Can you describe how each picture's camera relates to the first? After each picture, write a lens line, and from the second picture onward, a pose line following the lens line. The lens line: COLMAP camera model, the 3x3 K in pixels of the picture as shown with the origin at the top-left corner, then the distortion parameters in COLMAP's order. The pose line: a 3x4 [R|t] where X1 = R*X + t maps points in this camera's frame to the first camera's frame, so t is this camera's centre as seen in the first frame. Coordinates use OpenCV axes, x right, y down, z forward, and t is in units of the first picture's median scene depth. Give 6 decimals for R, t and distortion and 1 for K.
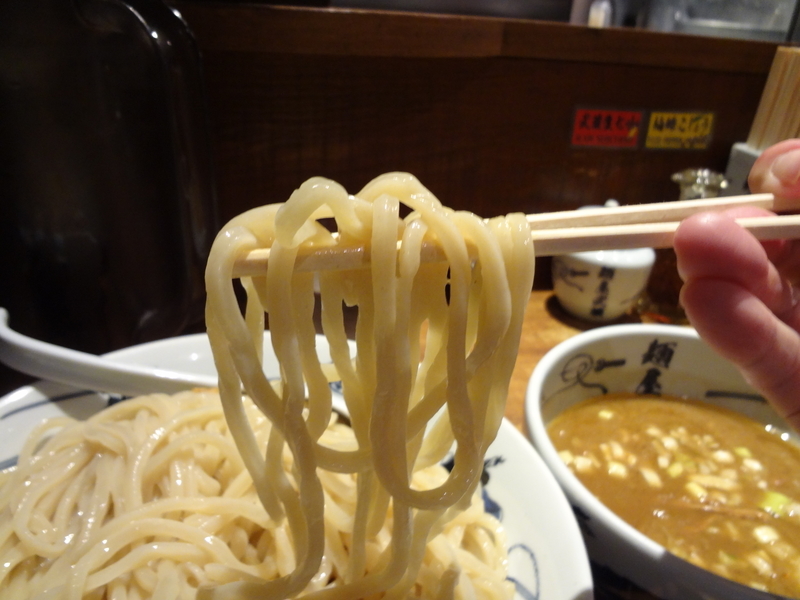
lens RADIAL K [[597.9, 0, 402.7], [0, 597.9, 298.4], [0, 0, 1]] dist [-0.035861, 0.002977]
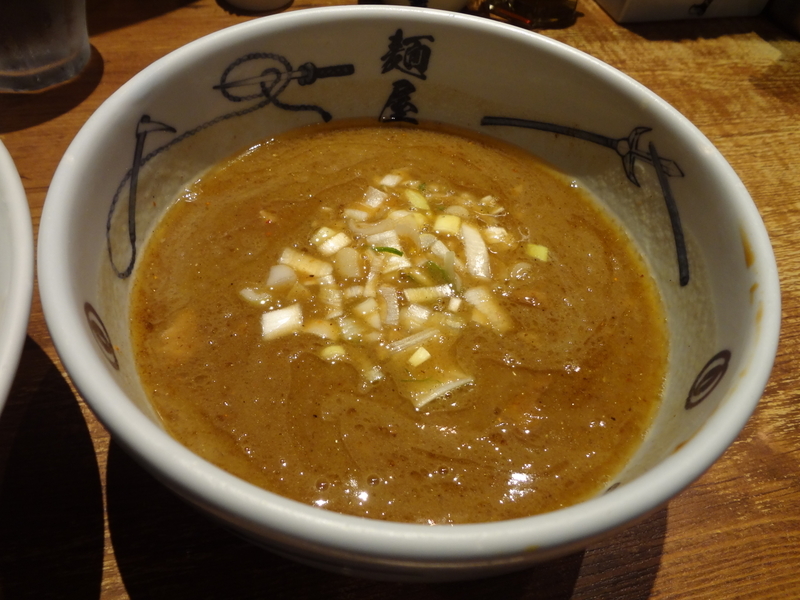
lens RADIAL K [[597.9, 0, 402.7], [0, 597.9, 298.4], [0, 0, 1]] dist [-0.035861, 0.002977]
pose [[0.998071, -0.022800, 0.057742, 0.382822], [-0.003801, 0.905921, 0.423430, 0.060235], [-0.061964, -0.422833, 0.904087, 0.324034]]
